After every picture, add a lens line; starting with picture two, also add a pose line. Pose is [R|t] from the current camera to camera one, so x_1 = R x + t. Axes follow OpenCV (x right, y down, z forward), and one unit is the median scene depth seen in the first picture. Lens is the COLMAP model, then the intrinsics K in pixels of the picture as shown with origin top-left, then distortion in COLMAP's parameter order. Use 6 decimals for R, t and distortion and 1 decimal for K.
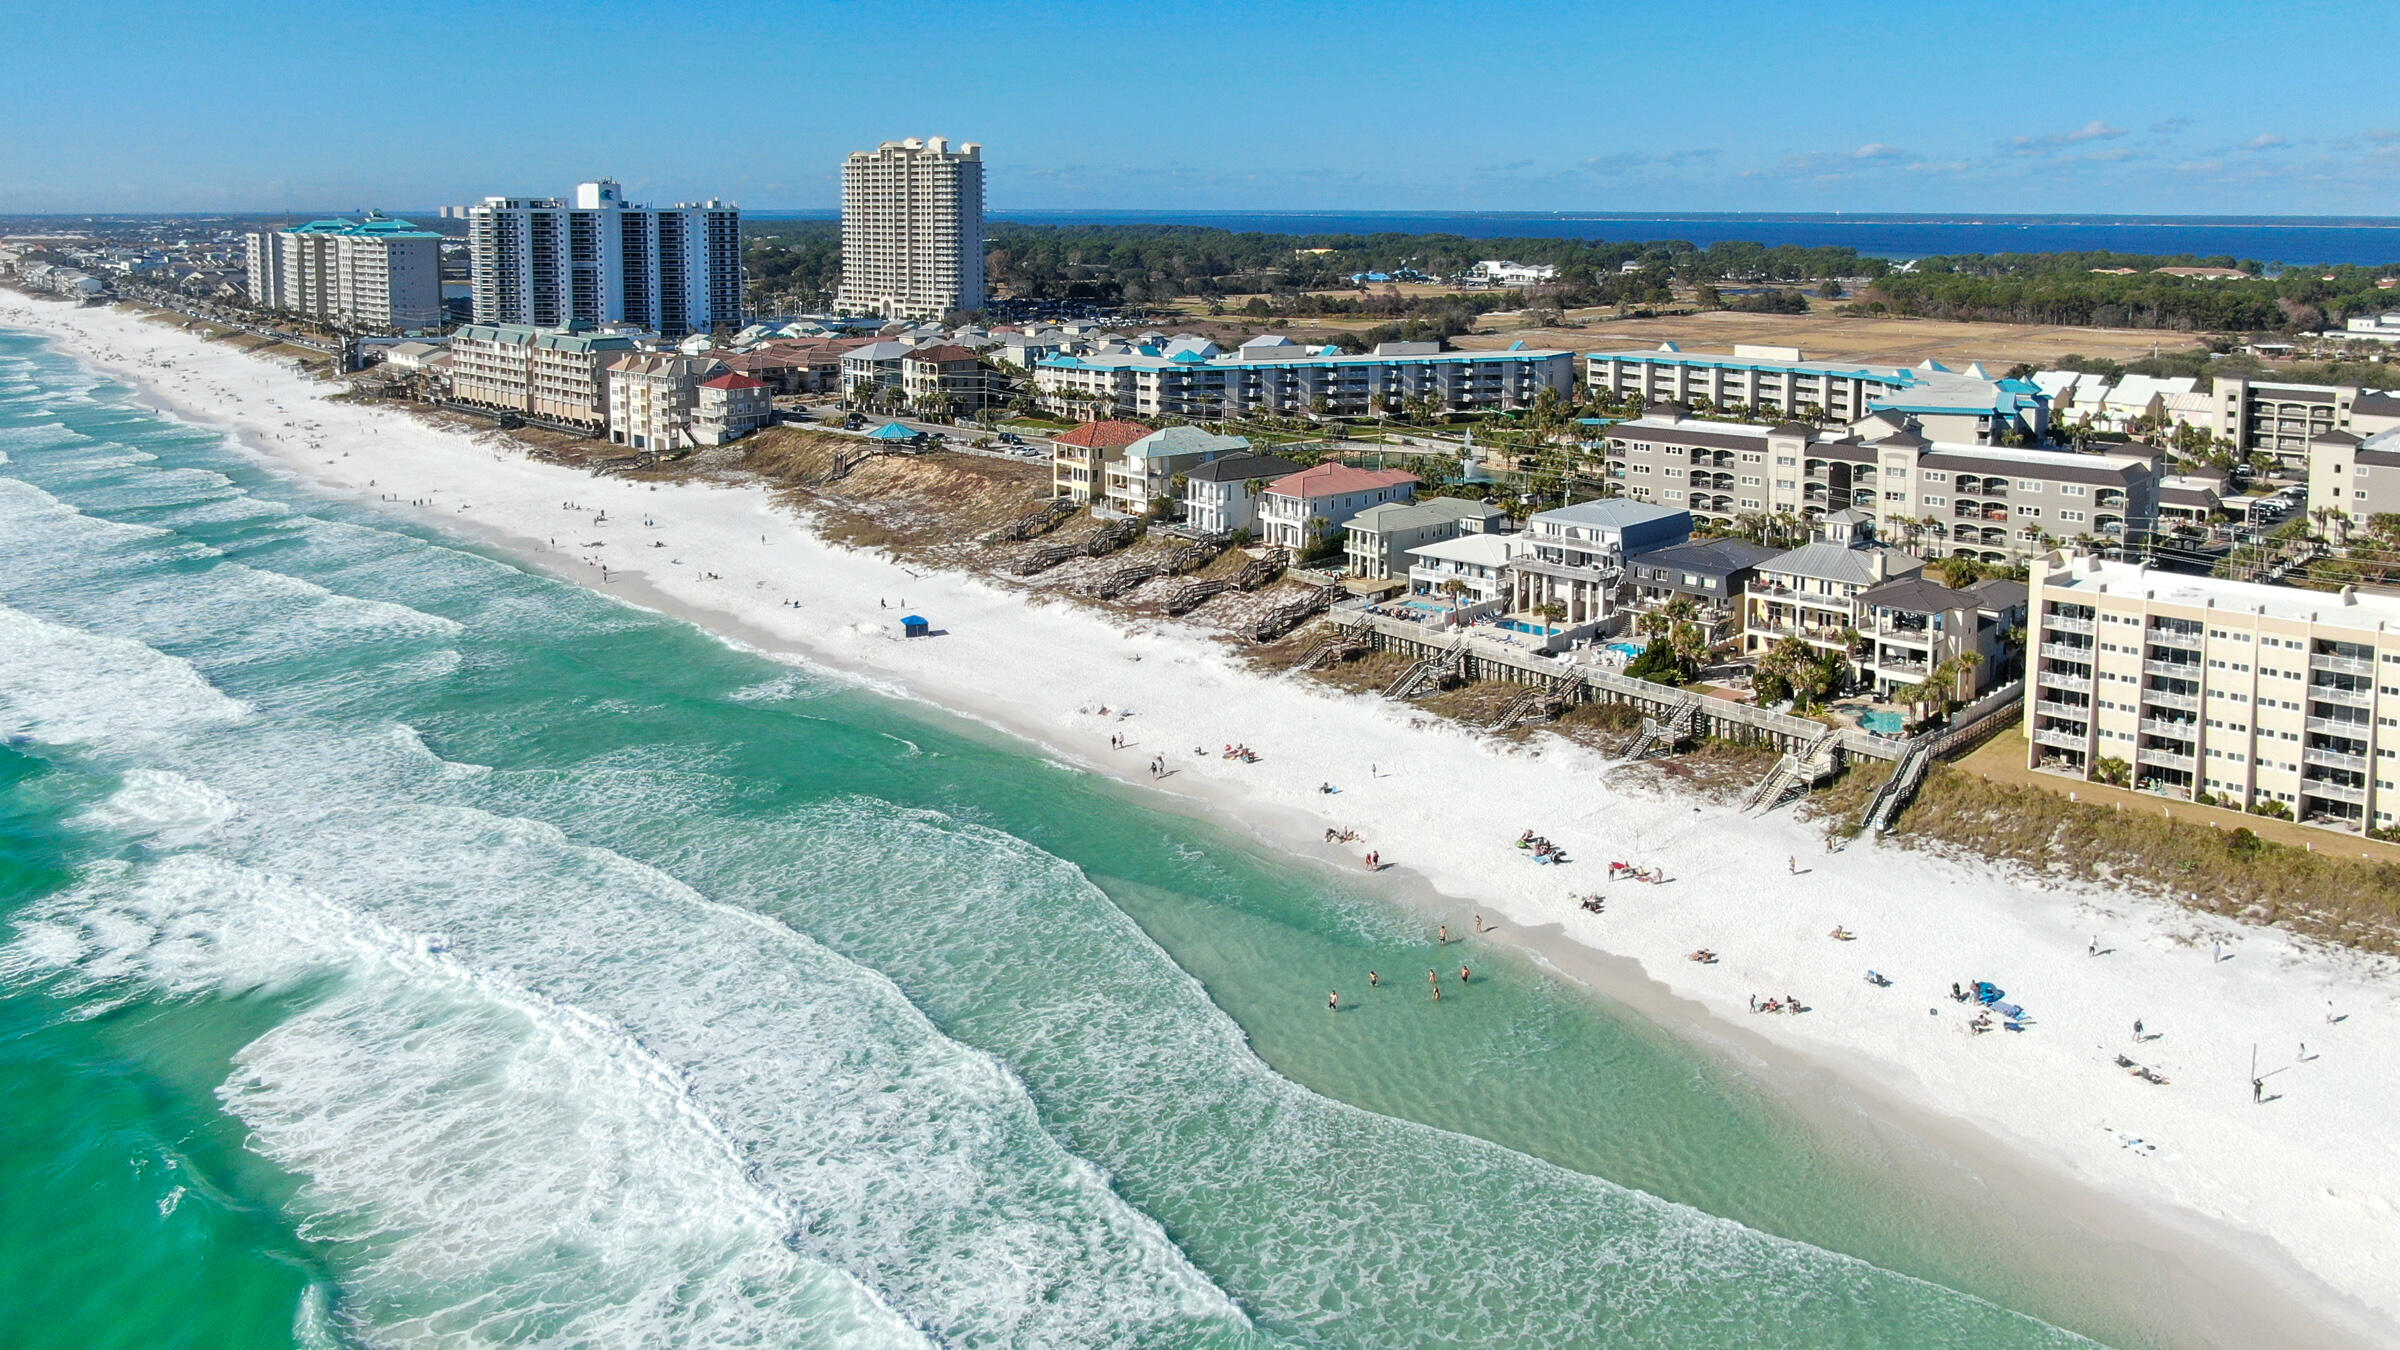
lens RADIAL K [[1808.2, 0, 1200.0], [0, 1808.2, 675.0], [0, 0, 1]] dist [0.002111, 0.001672]
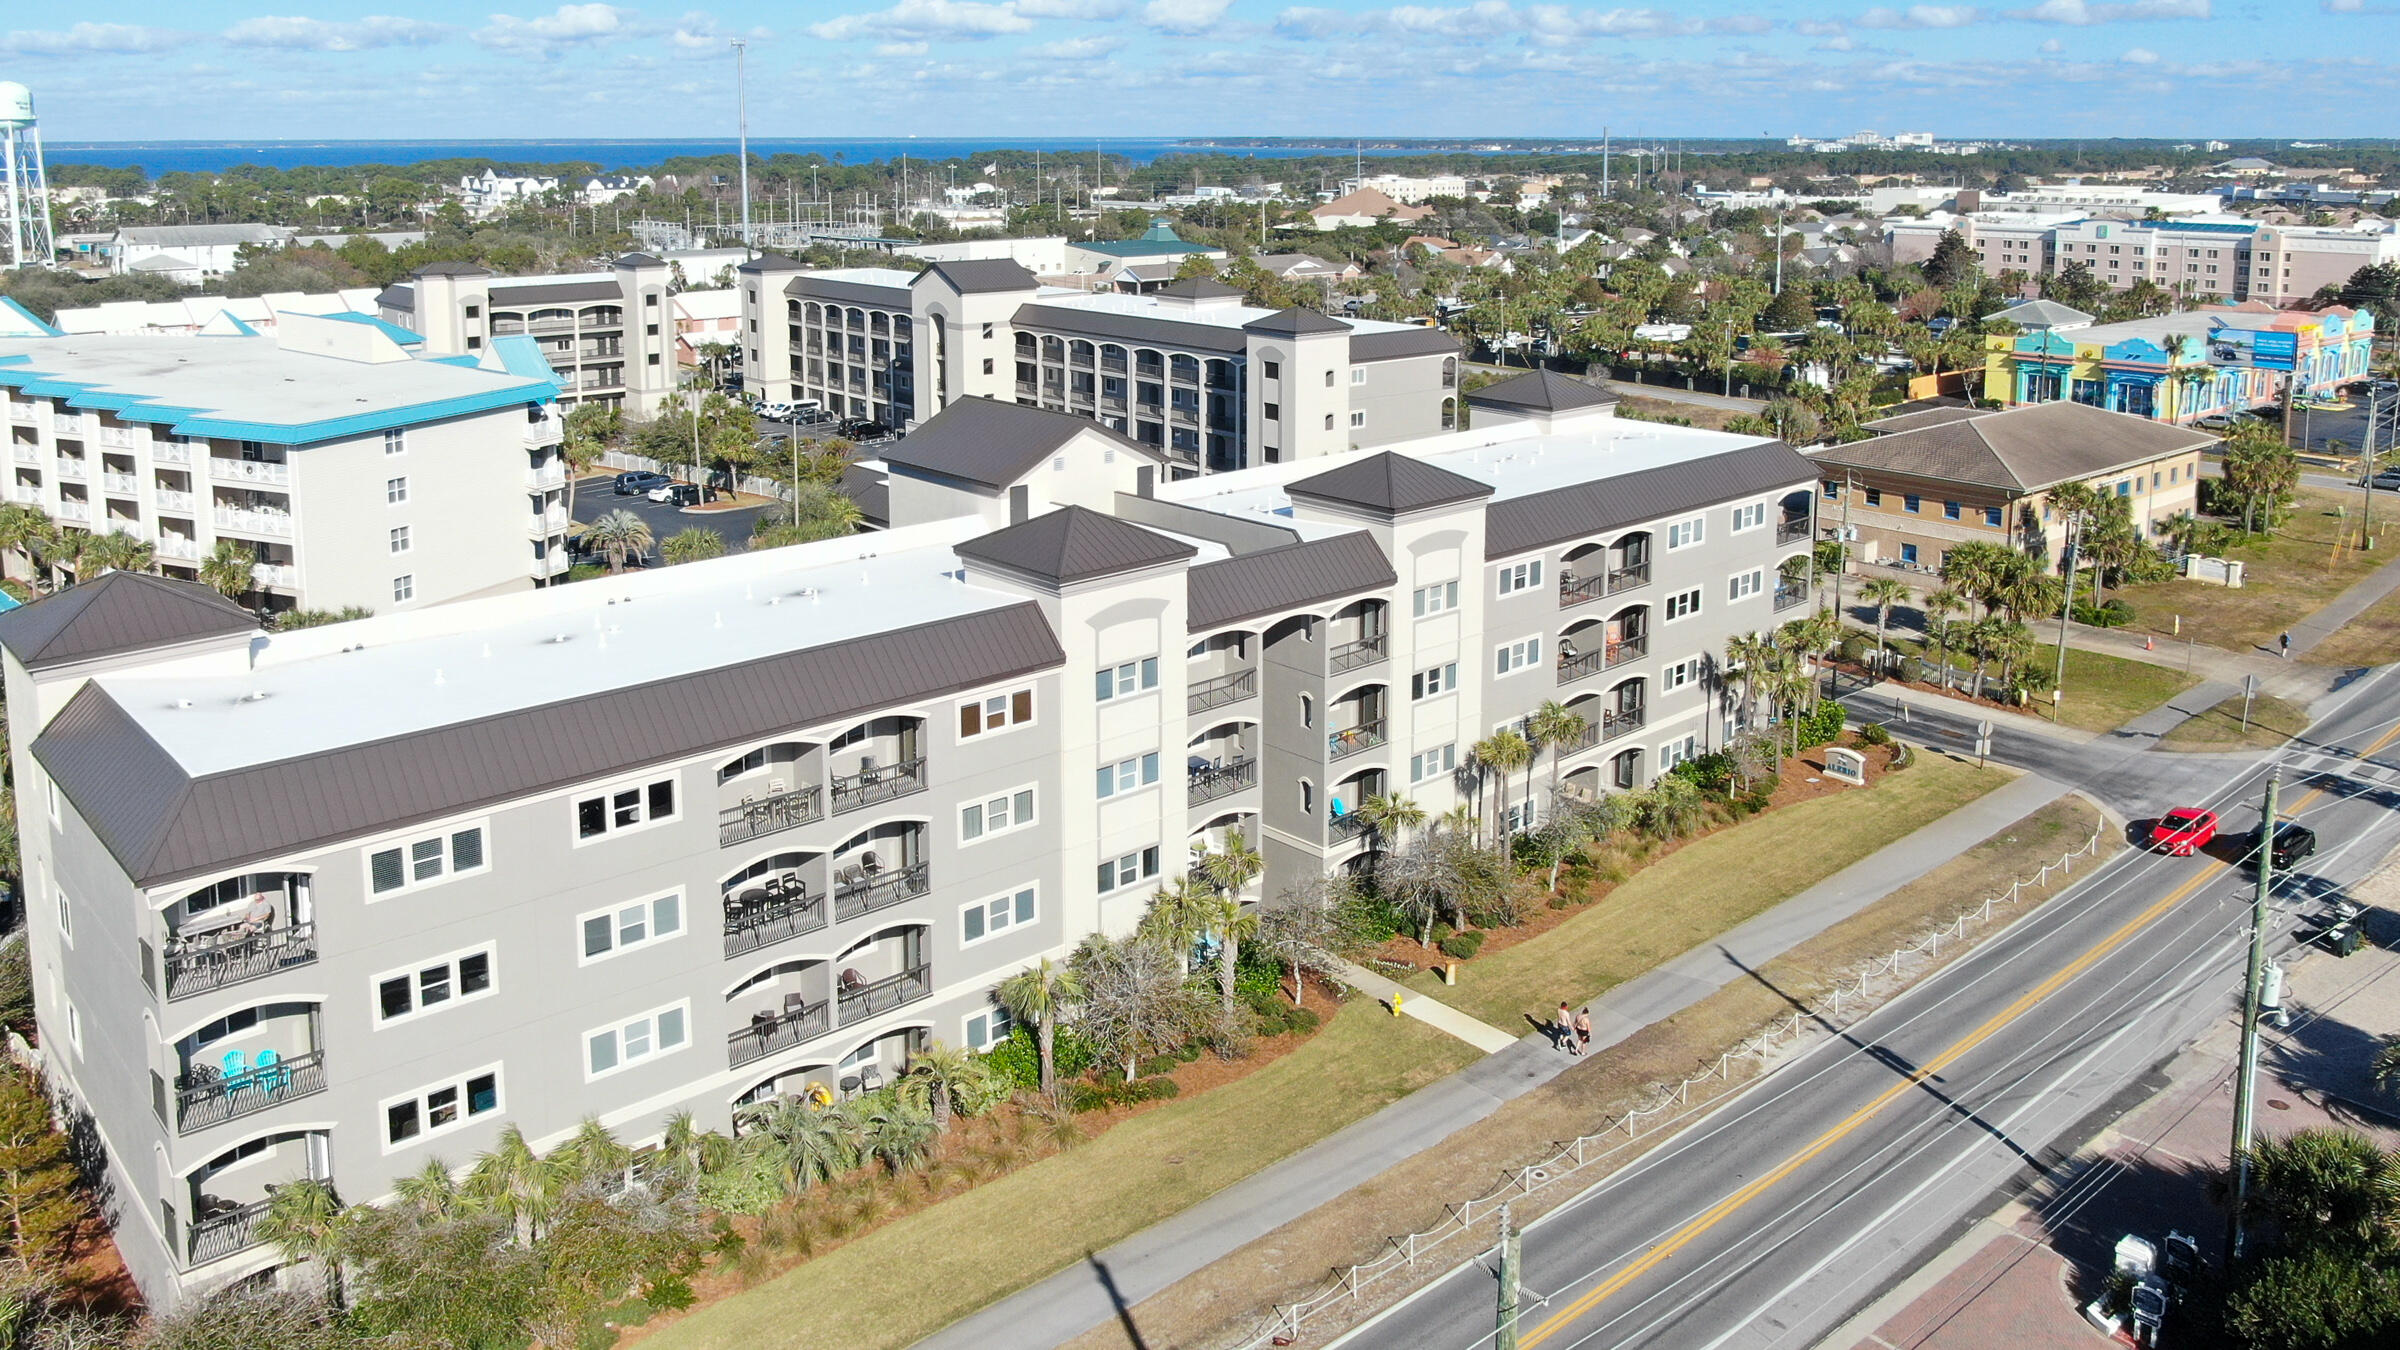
lens RADIAL K [[1890.1, 0, 1202.9], [0, 1890.1, 403.0], [0, 0, 1]] dist [-0.006930, 0.002231]
pose [[0.138805, -0.149950, 0.978902, 0.066493], [0.258848, 0.959601, 0.110289, -0.119017], [-0.955893, 0.238078, 0.172011, 0.640438]]
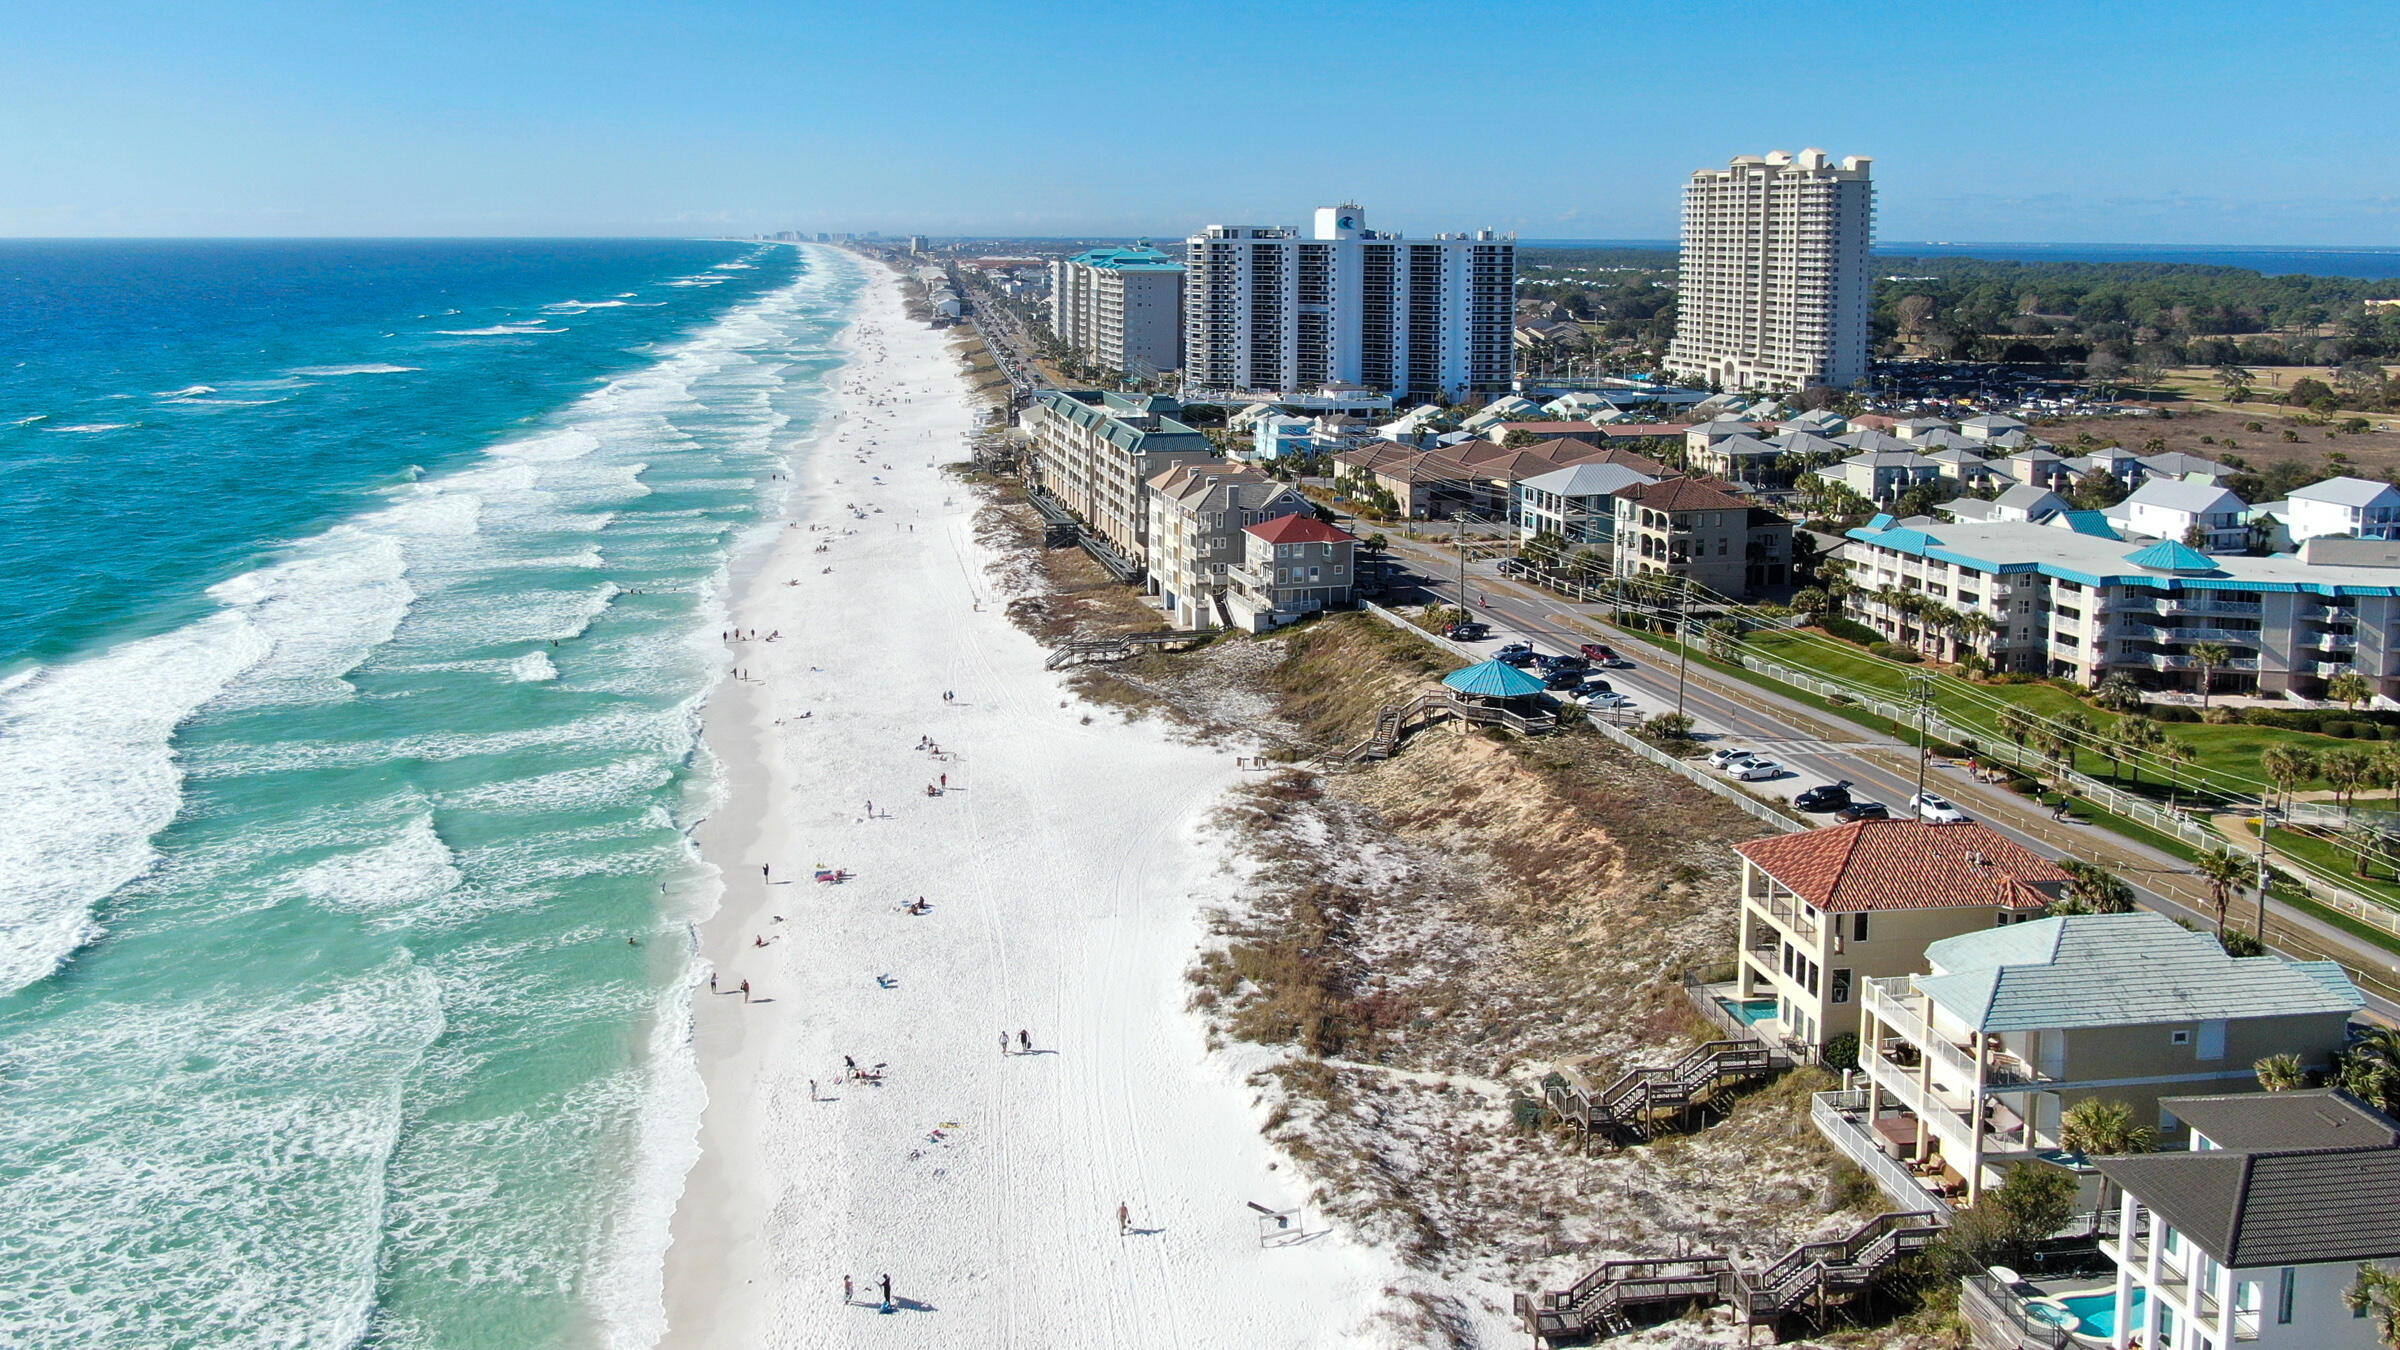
lens RADIAL K [[1827.3, 0, 1137.7], [0, 1827.3, 391.3], [0, 0, 1]] dist [-0.036308, 0.046319]
pose [[0.860044, 0.051005, -0.507664, -0.000754], [-0.135189, 0.982209, -0.130344, -0.115375], [0.491984, 0.180733, 0.851638, 0.434445]]
